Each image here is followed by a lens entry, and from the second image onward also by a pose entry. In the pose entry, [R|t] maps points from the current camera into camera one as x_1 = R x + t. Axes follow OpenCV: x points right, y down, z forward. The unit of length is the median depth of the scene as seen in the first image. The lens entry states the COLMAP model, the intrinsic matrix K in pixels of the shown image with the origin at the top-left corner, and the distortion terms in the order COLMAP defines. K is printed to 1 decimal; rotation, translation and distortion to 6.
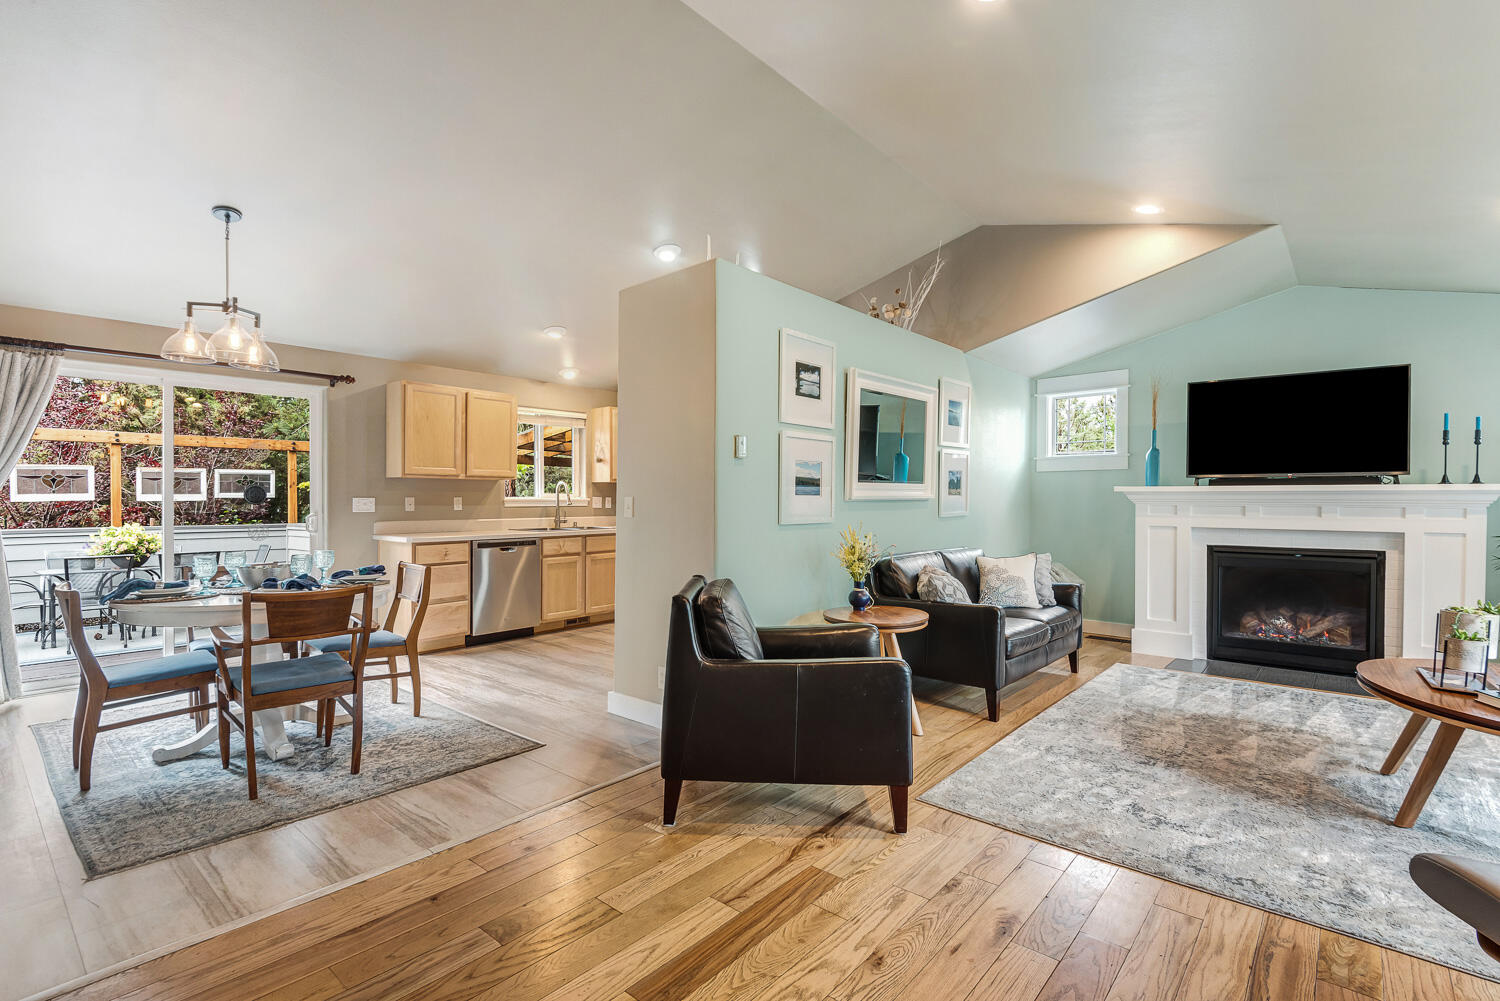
lens RADIAL K [[717.4, 0, 786.2], [0, 717.4, 503.0], [0, 0, 1]] dist [-0.000316, -0.000279]
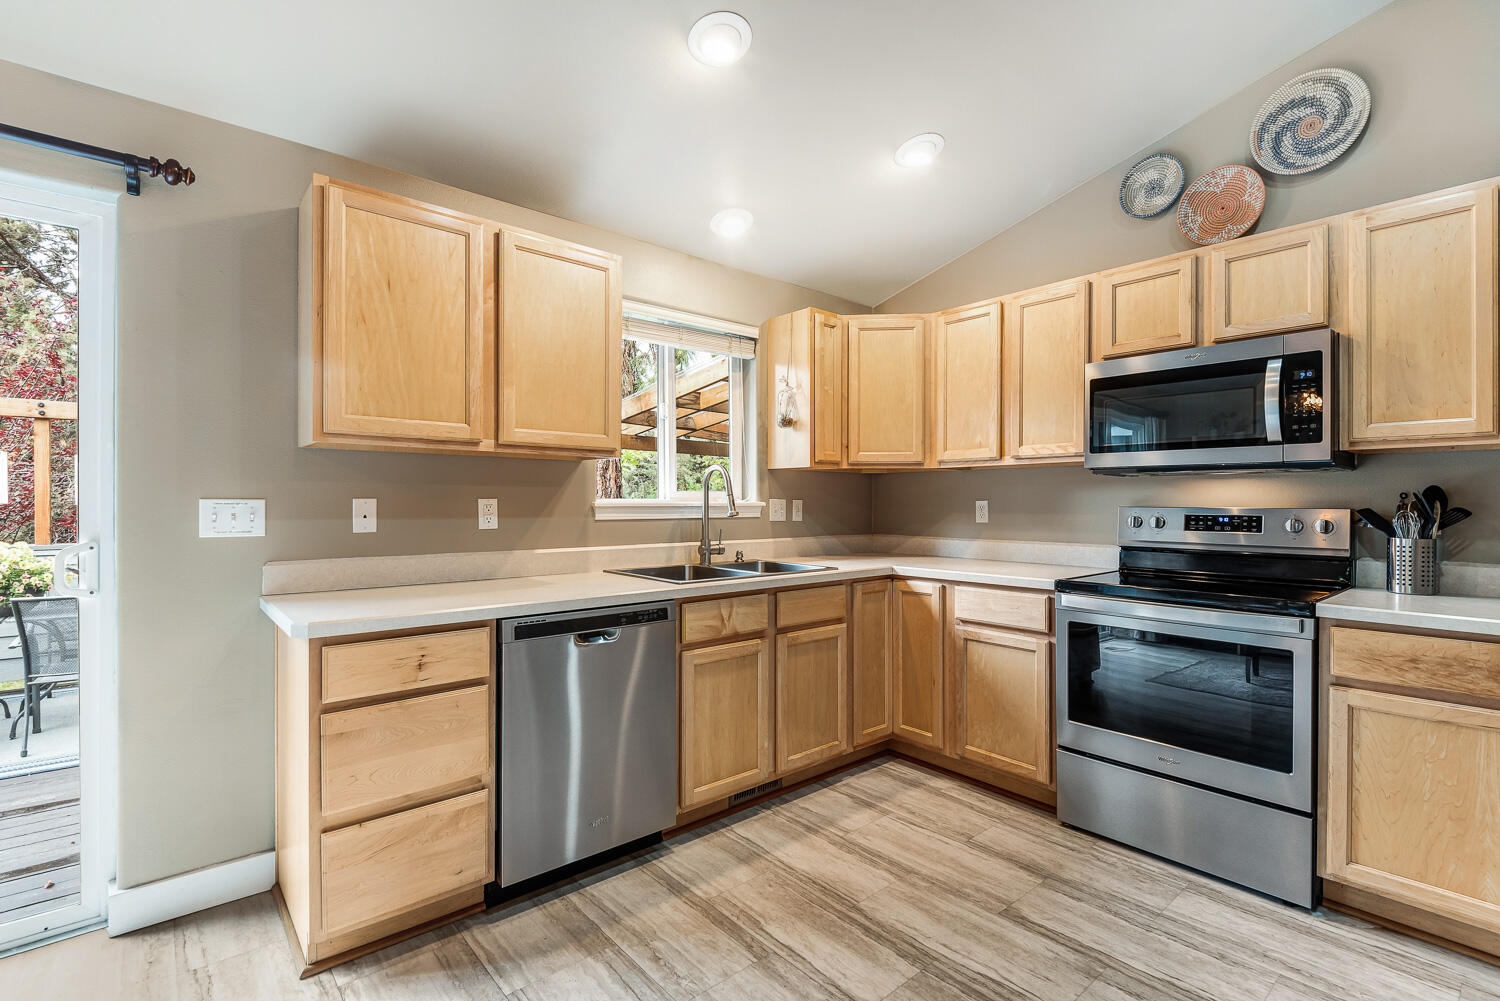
lens RADIAL K [[691.9, 0, 748.0], [0, 691.9, 504.6], [0, 0, 1]] dist [0.014019, -0.012584]
pose [[0.982971, 0.000278, -0.183763, -0.222165], [-0.000734, 0.999997, -0.002415, -0.003428], [0.183762, 0.002508, 0.982968, 0.599499]]
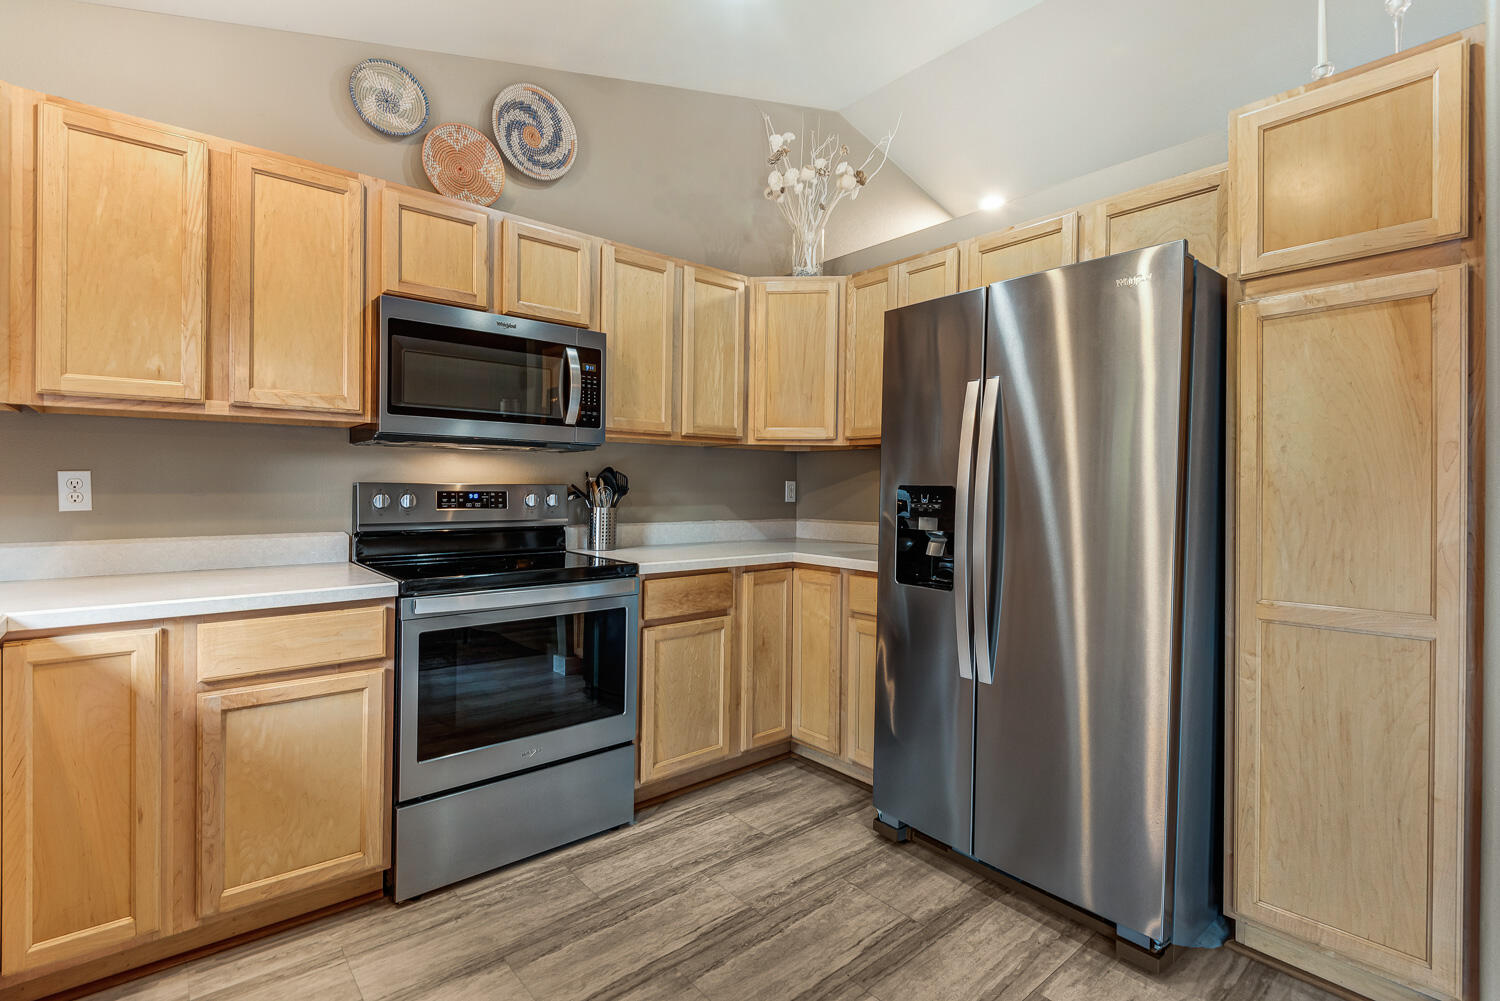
lens RADIAL K [[703.3, 0, 750.4], [0, 703.3, 493.1], [0, 0, 1]] dist [0.015226, -0.013722]
pose [[0.183979, -0.016709, 0.982788, -0.344146], [-0.004014, 0.999834, 0.017751, -0.004687], [-0.982922, -0.007210, 0.183881, 0.763339]]
